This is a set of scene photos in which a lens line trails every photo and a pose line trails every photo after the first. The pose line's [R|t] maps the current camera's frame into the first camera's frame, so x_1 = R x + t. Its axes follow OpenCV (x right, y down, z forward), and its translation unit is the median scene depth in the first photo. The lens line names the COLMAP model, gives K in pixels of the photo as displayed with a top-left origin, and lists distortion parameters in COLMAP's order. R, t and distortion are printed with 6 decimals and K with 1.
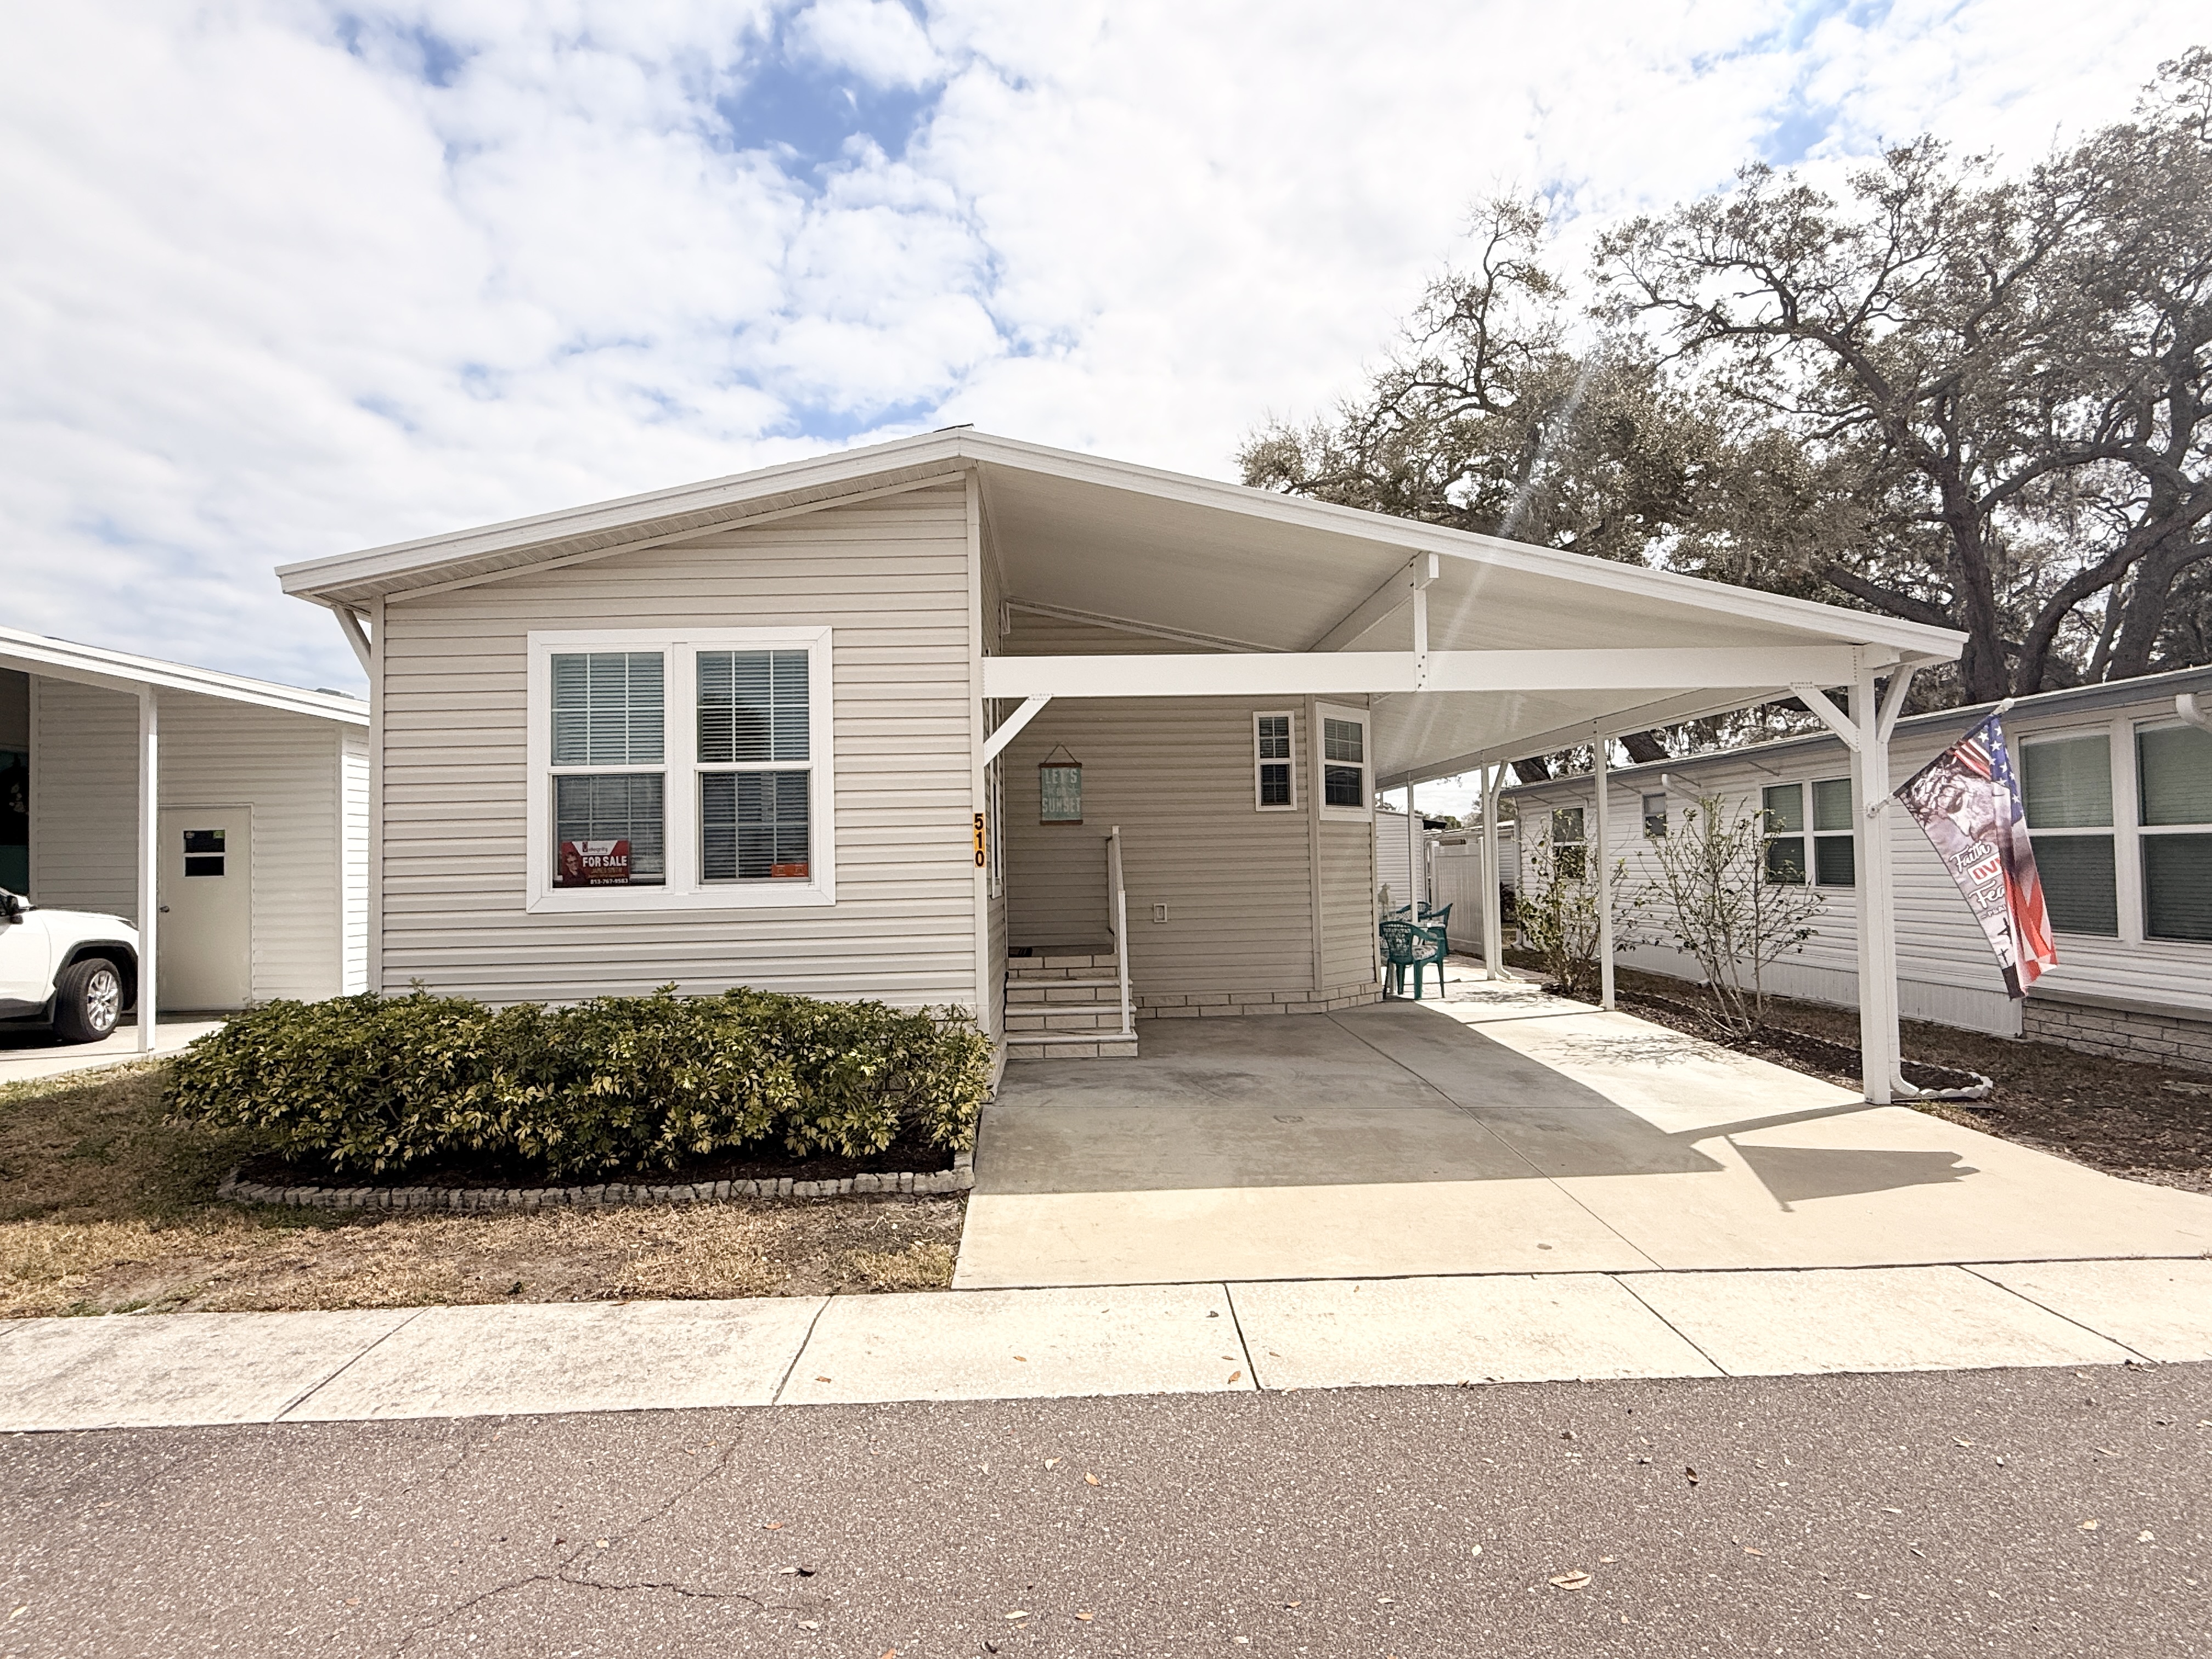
lens RADIAL K [[1145.6, 0, 1104.5], [0, 1145.6, 823.7], [0, 0, 1]] dist [-0.002050, 0.002486]
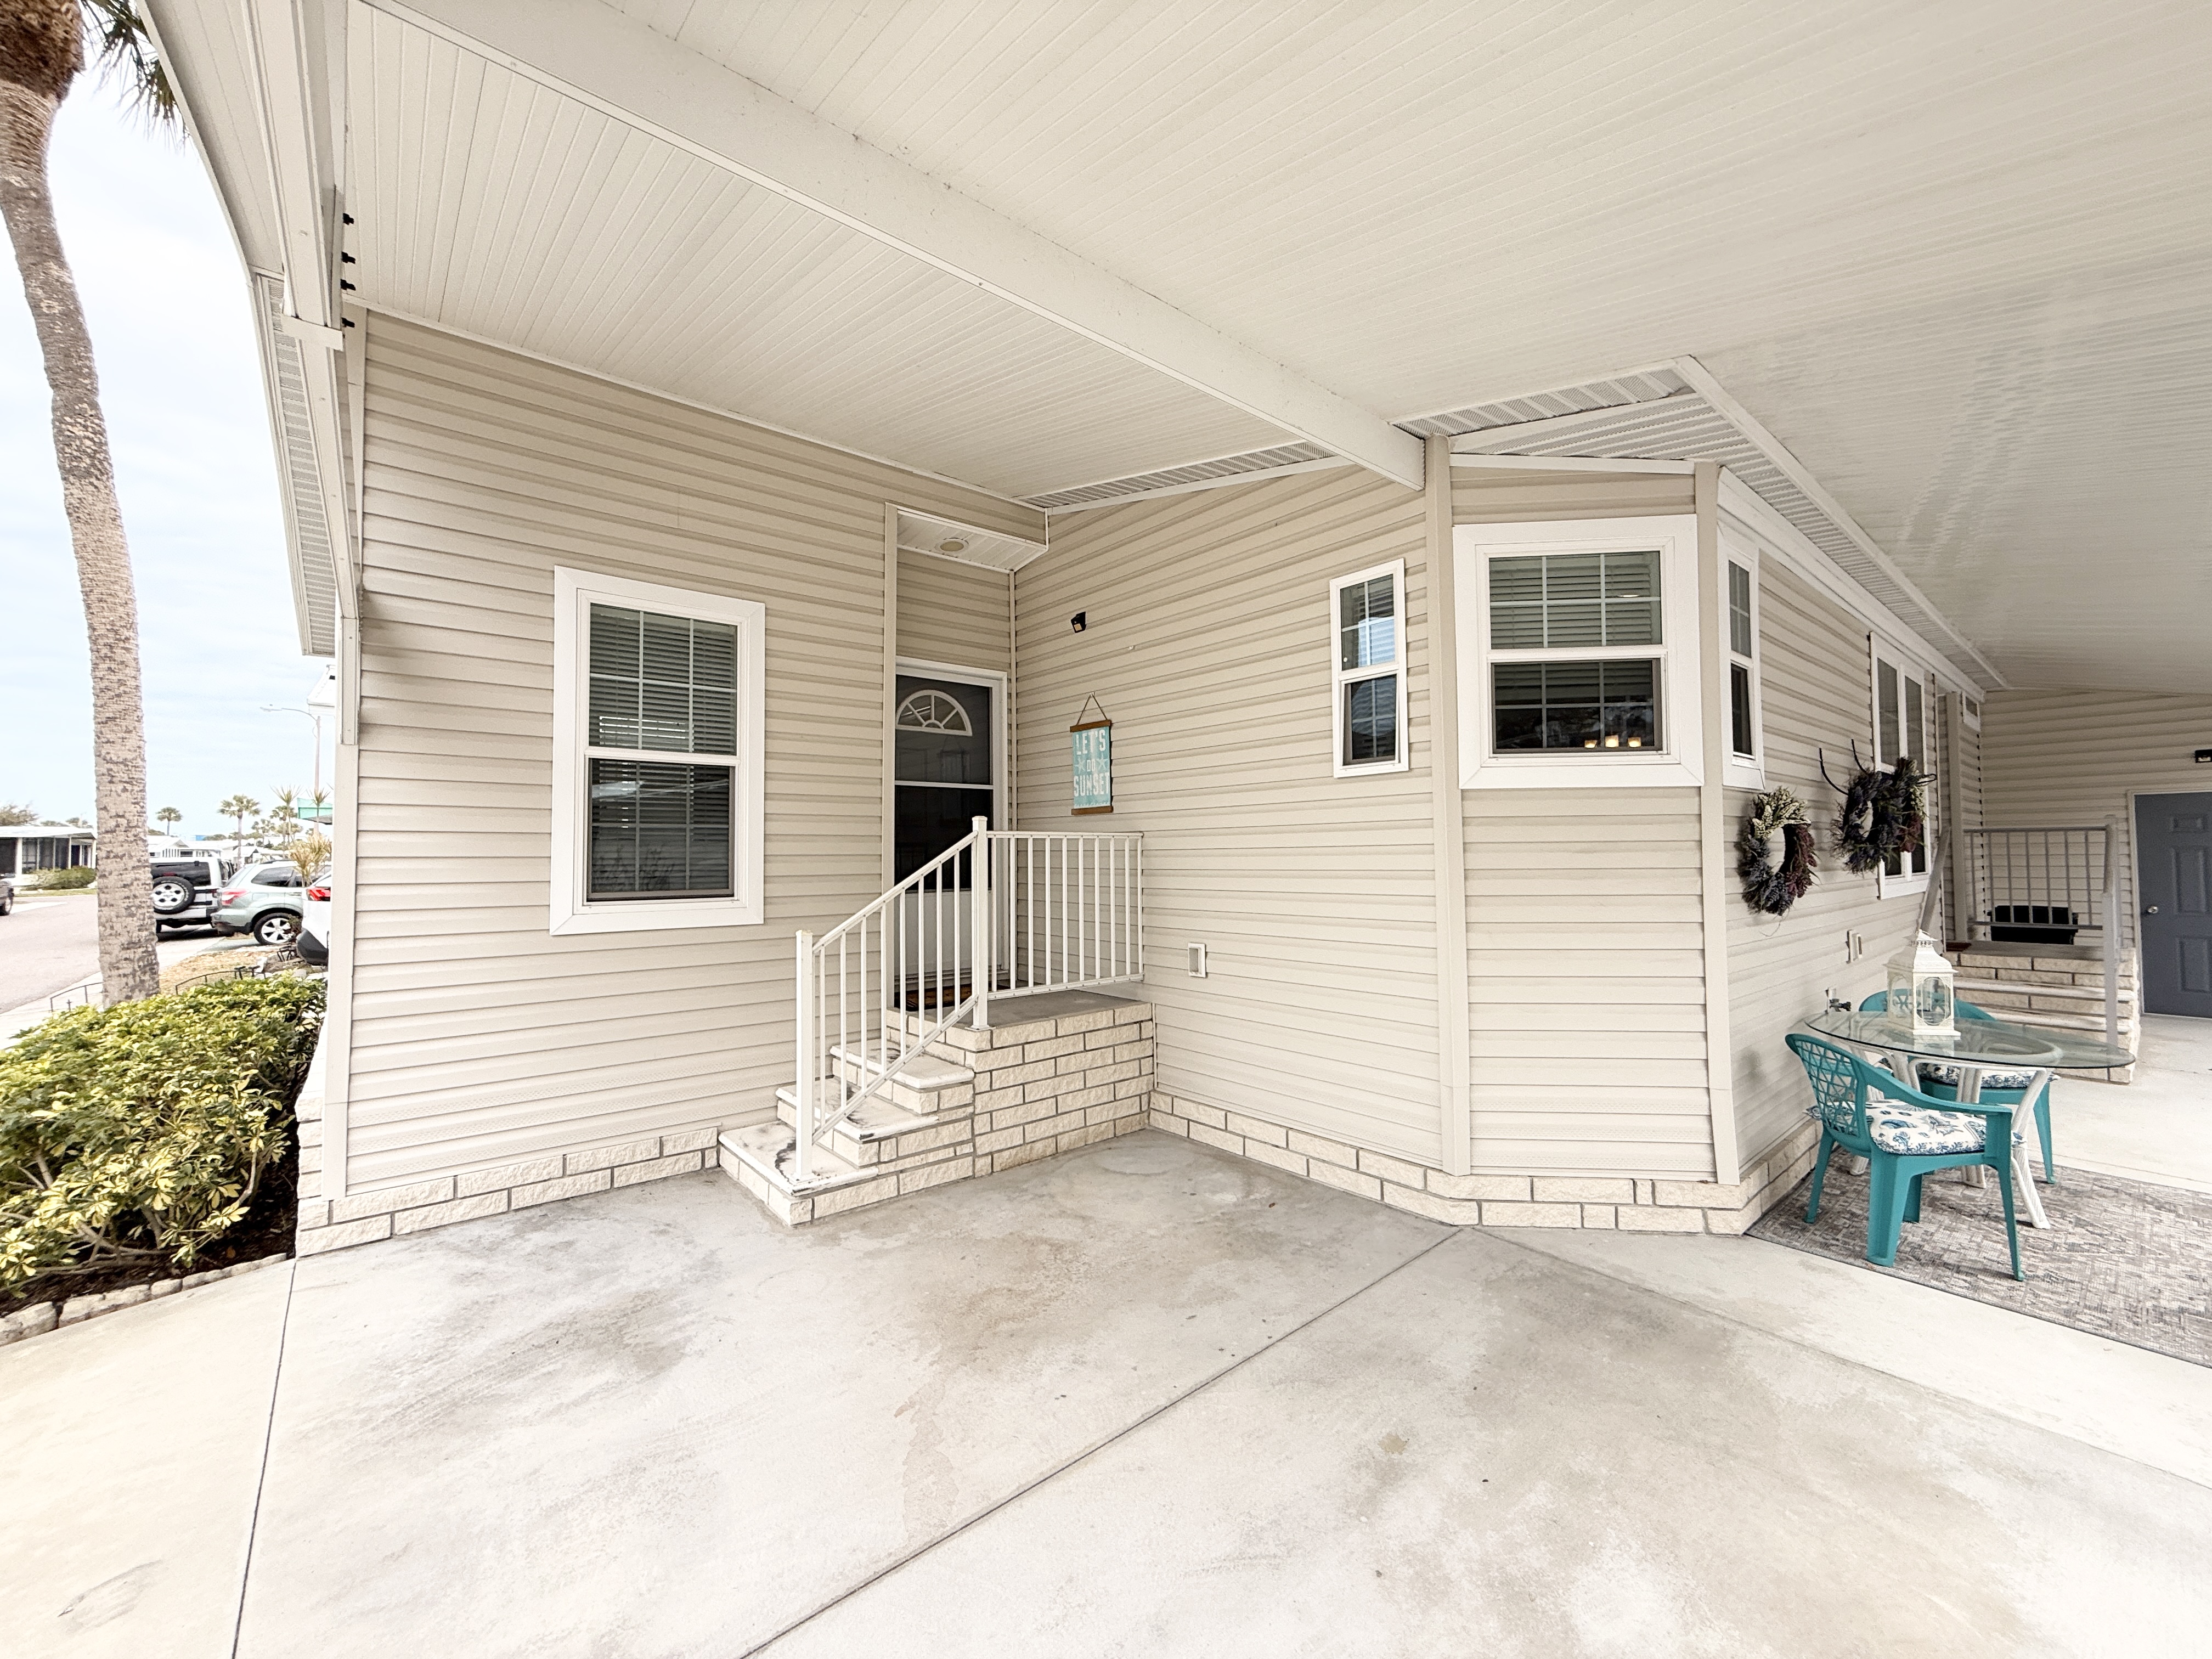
lens RADIAL K [[882.9, 0, 1102.9], [0, 882.9, 826.2], [0, 0, 1]] dist [0.000313, -0.000269]
pose [[0.612877, -0.013374, -0.790065, 0.565742], [0.027808, 0.999602, 0.004651, 0.008593], [0.789689, -0.024820, 0.613006, 1.029097]]
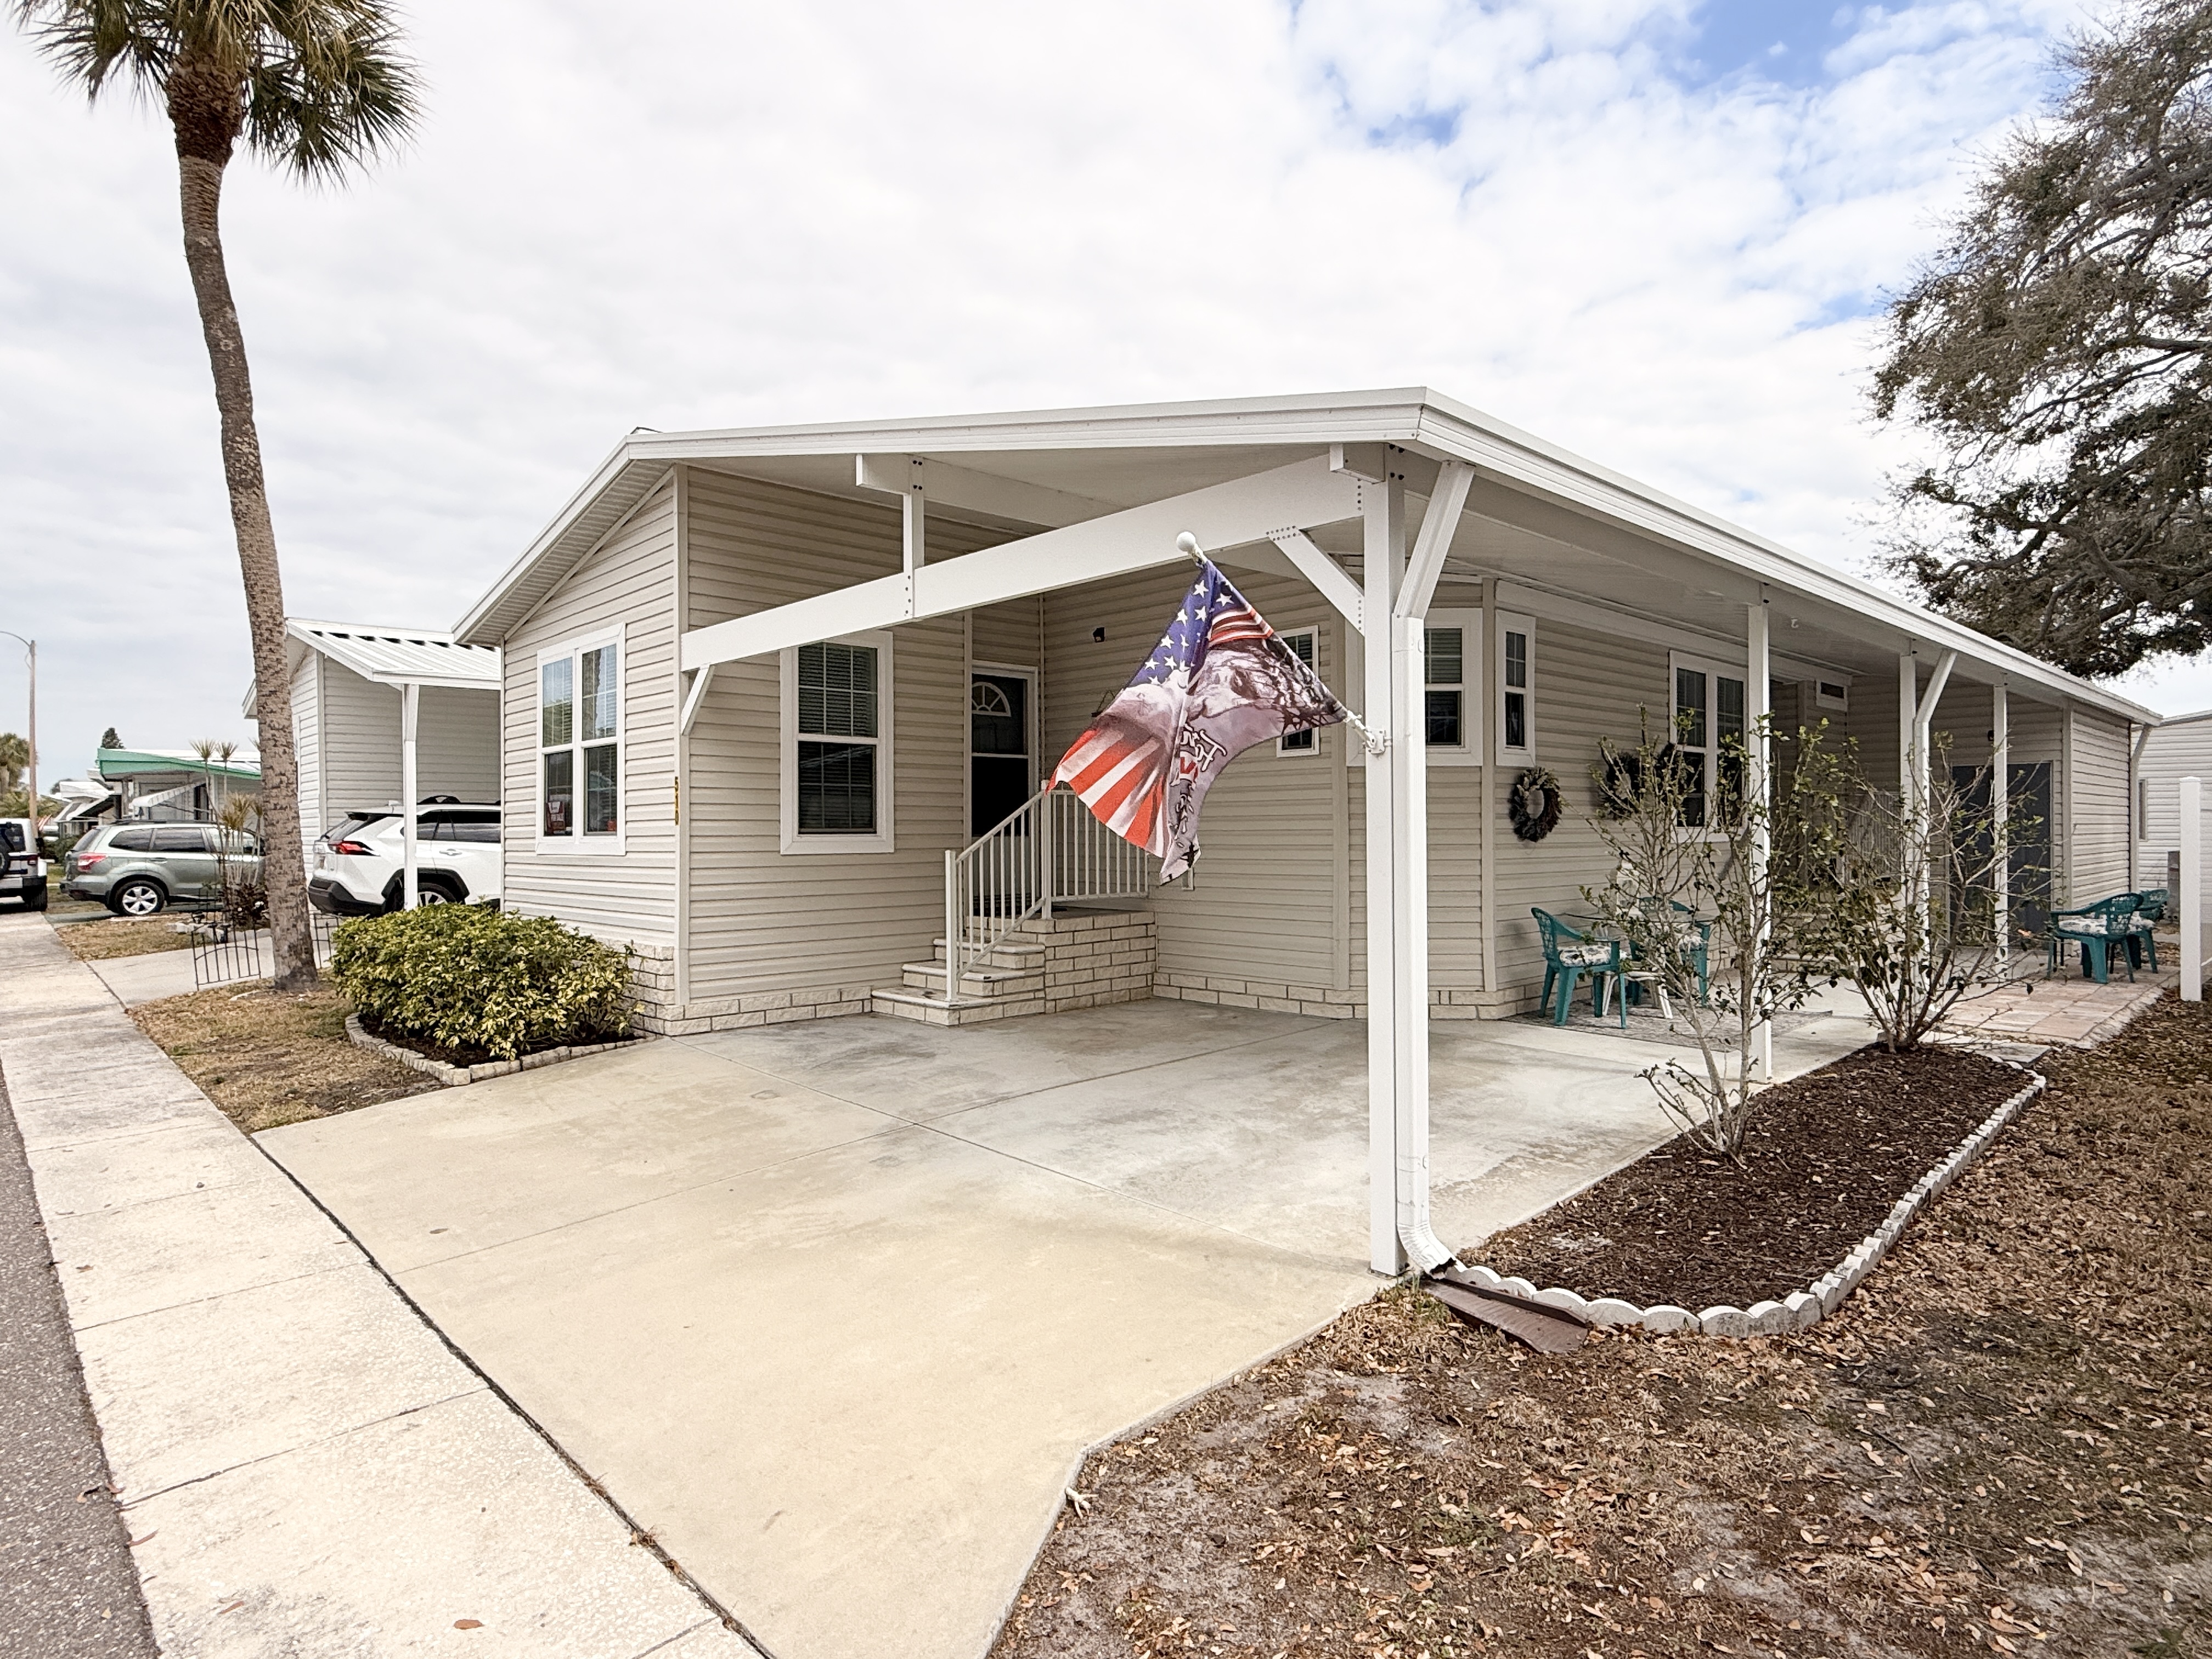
lens RADIAL K [[1219.7, 0, 1096.9], [0, 1219.7, 834.7], [0, 0, 1]] dist [0.003454, -0.002022]
pose [[0.659827, 0.018489, -0.751190, 1.036685], [0.021997, 0.998793, 0.043905, 0.004160], [0.751095, -0.045494, 0.658625, 0.520532]]
